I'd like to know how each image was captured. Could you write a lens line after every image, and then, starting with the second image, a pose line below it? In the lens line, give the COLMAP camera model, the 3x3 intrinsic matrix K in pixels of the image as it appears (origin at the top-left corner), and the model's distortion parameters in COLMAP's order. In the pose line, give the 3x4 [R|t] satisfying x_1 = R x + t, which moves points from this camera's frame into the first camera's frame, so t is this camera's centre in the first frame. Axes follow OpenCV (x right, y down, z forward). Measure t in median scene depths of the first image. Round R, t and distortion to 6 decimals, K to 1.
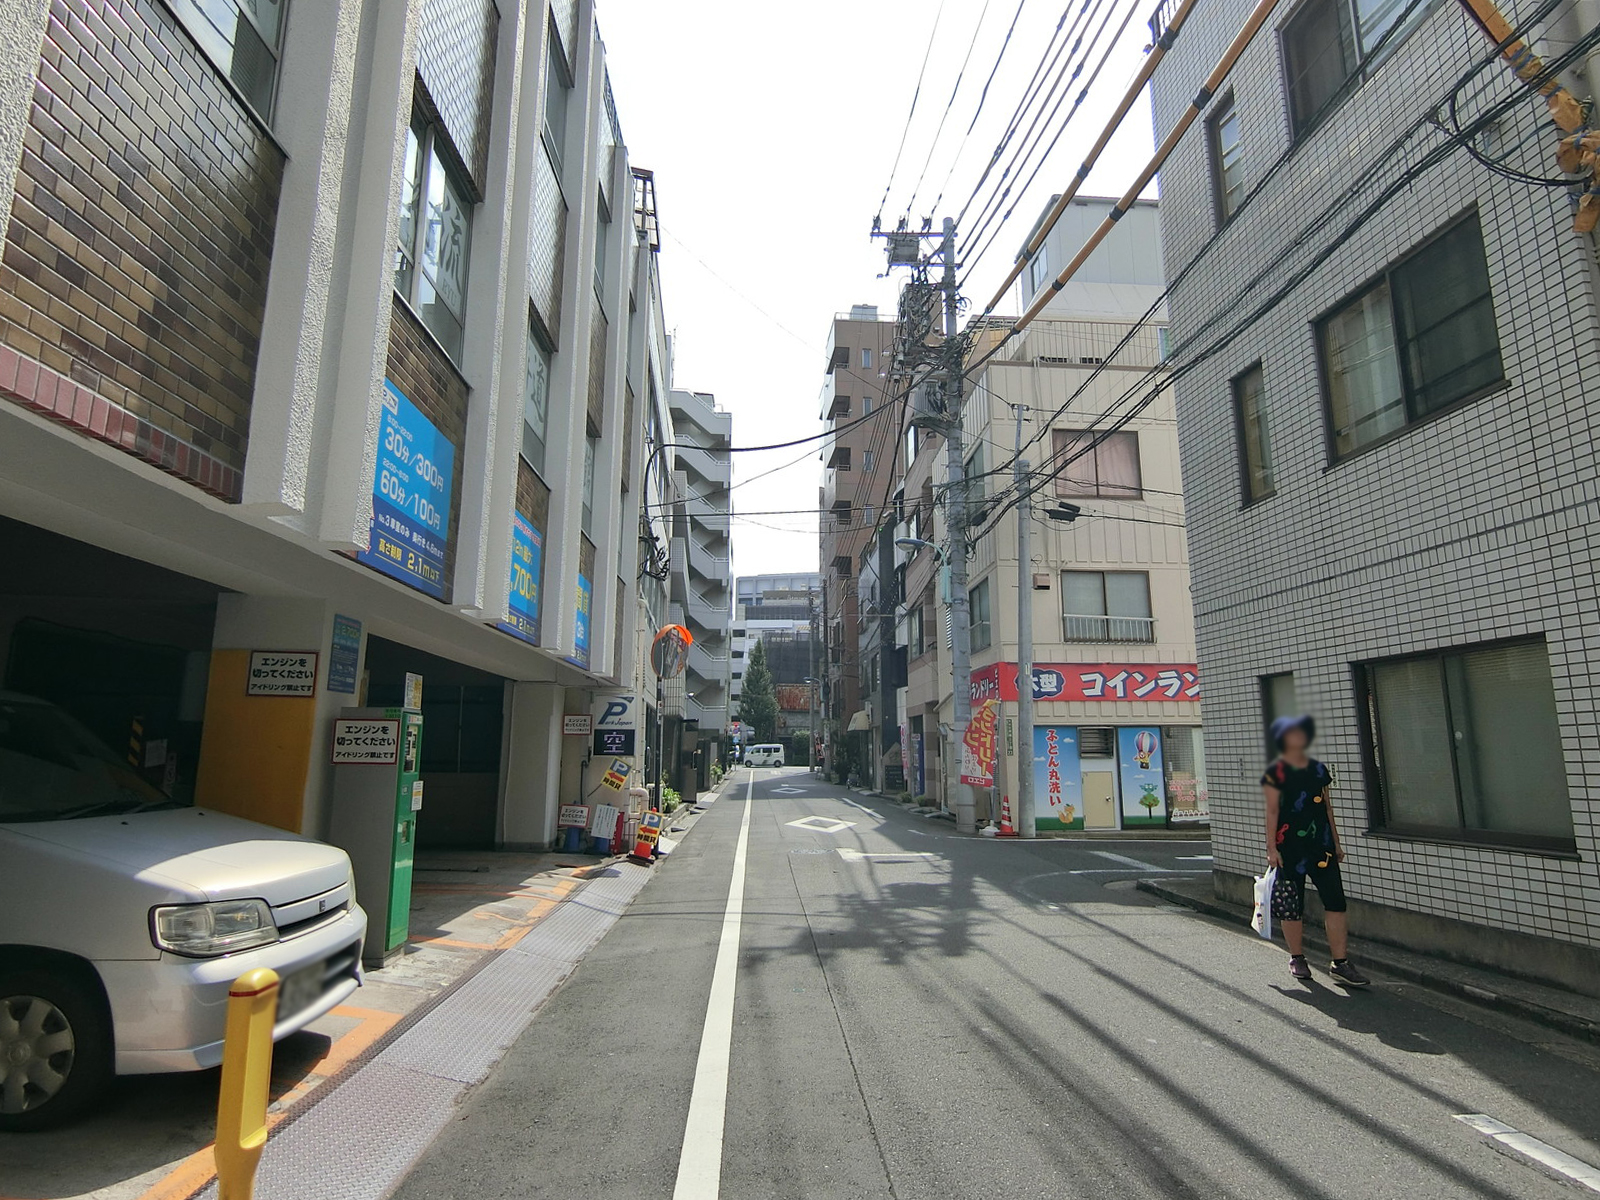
lens RADIAL K [[911.1, 0, 796.7], [0, 911.1, 589.5], [0, 0, 1]] dist [-0.003038, -0.013533]
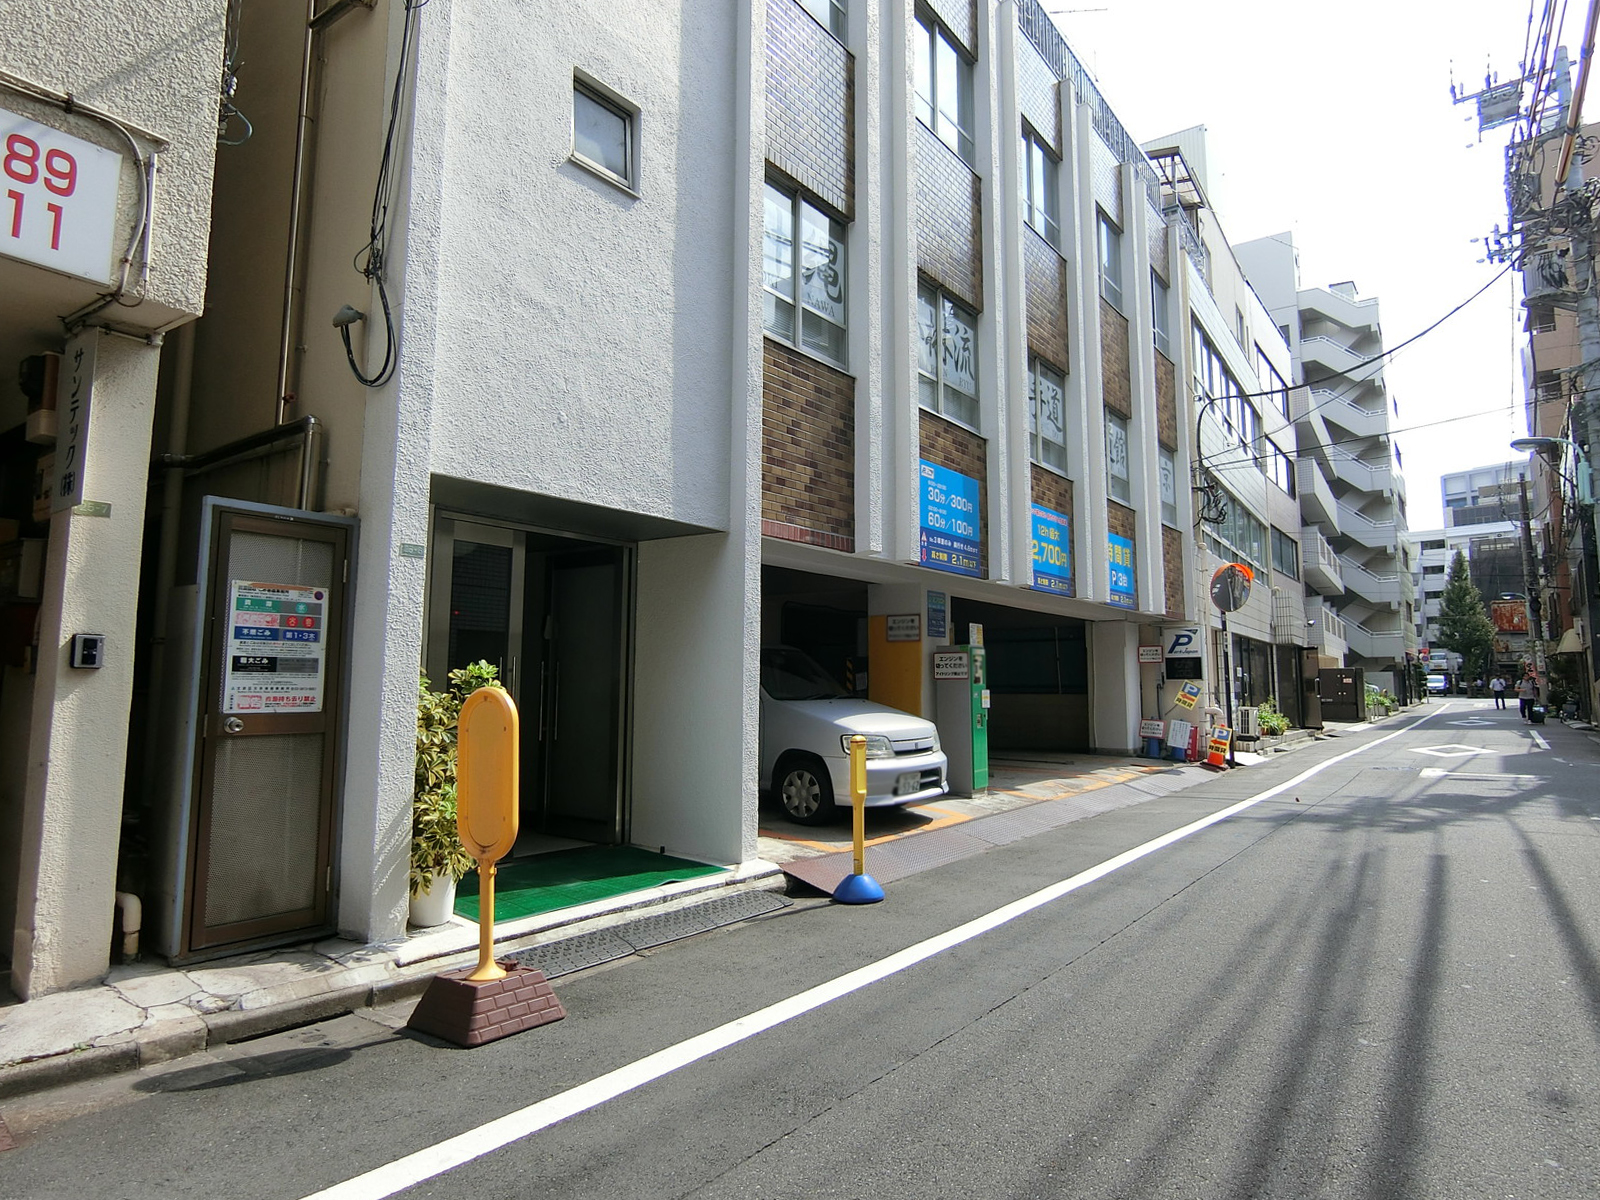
lens RADIAL K [[911.1, 0, 796.7], [0, 911.1, 589.5], [0, 0, 1]] dist [-0.003038, -0.013533]
pose [[0.763675, -0.076602, -0.641041, 0.283629], [0.120344, 0.992423, 0.024776, -0.033908], [0.634286, -0.096066, 0.767107, -0.323407]]
